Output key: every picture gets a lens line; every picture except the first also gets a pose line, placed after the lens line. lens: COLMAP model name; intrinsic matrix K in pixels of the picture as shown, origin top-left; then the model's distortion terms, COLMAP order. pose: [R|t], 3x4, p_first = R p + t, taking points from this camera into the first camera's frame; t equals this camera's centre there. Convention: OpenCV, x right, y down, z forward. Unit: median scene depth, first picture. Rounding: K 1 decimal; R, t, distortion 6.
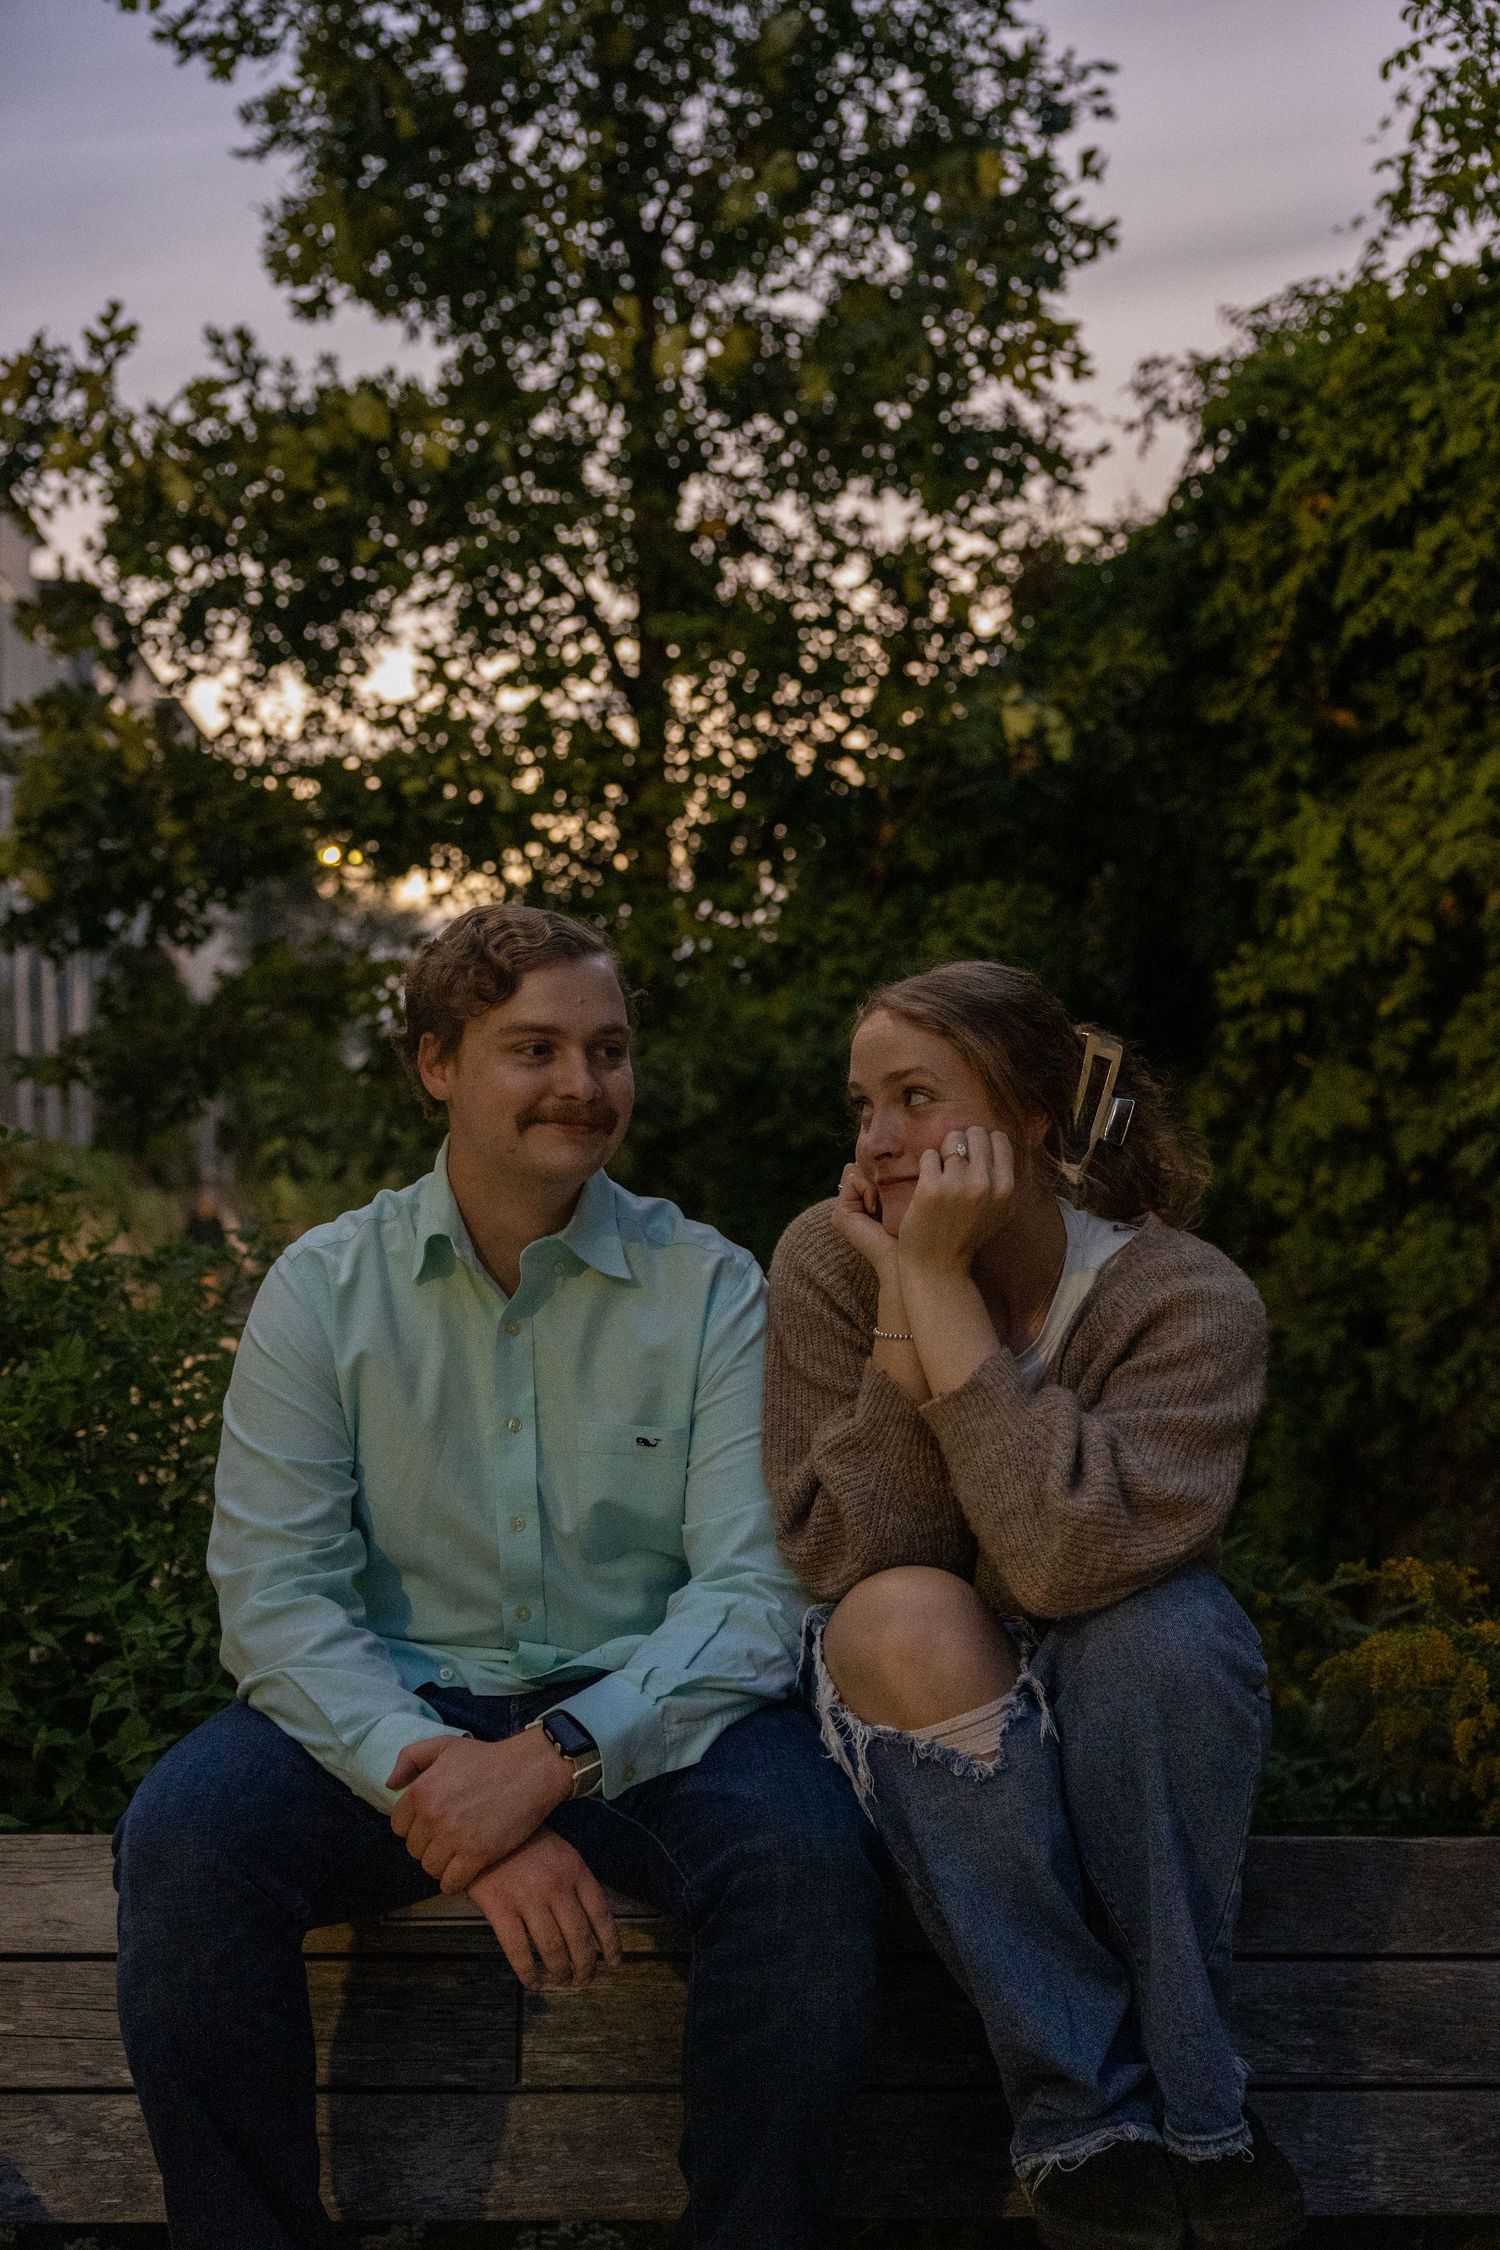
lens RADIAL K [[2813.9, 0, 750.0], [0, 2813.9, 1125.0], [0, 0, 1]] dist [0.086734, -0.018243]
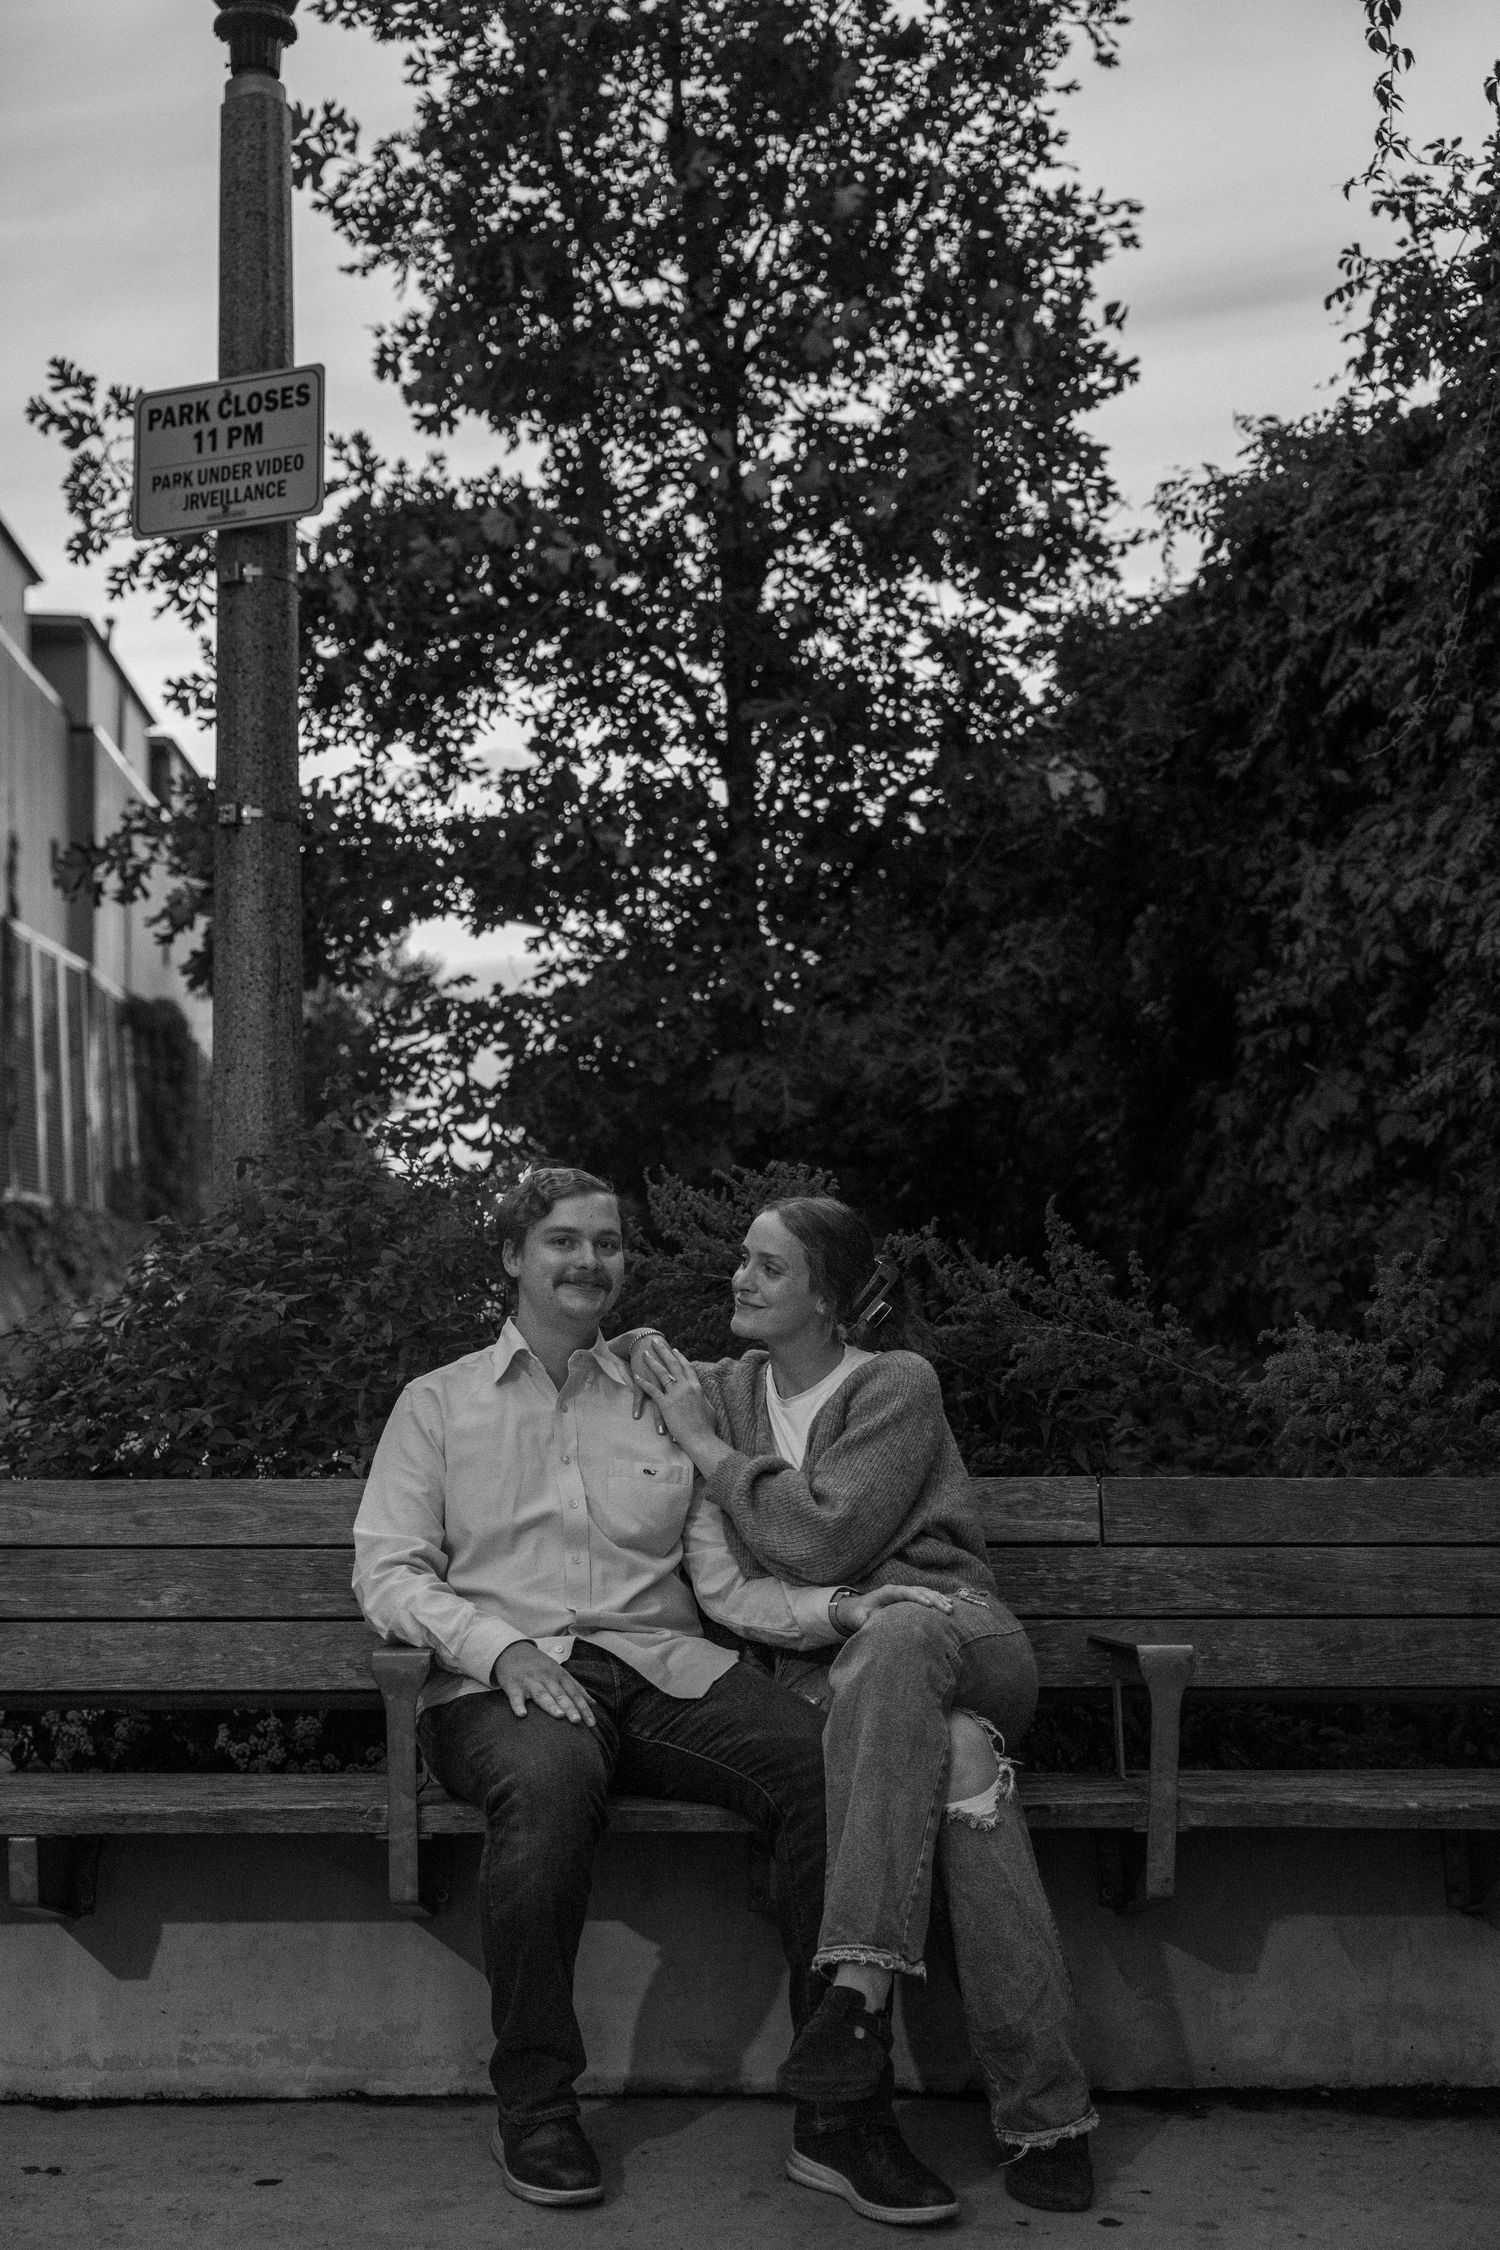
lens RADIAL K [[3679.9, 0, 717.7], [0, 3679.9, 1123.0], [0, 0, 1]] dist [0.202460, 0.004717]
pose [[0.999896, -0.013046, -0.006076, -0.037756], [0.012827, 0.999312, -0.034802, 0.046265], [0.006526, 0.034720, 0.999376, -0.490546]]
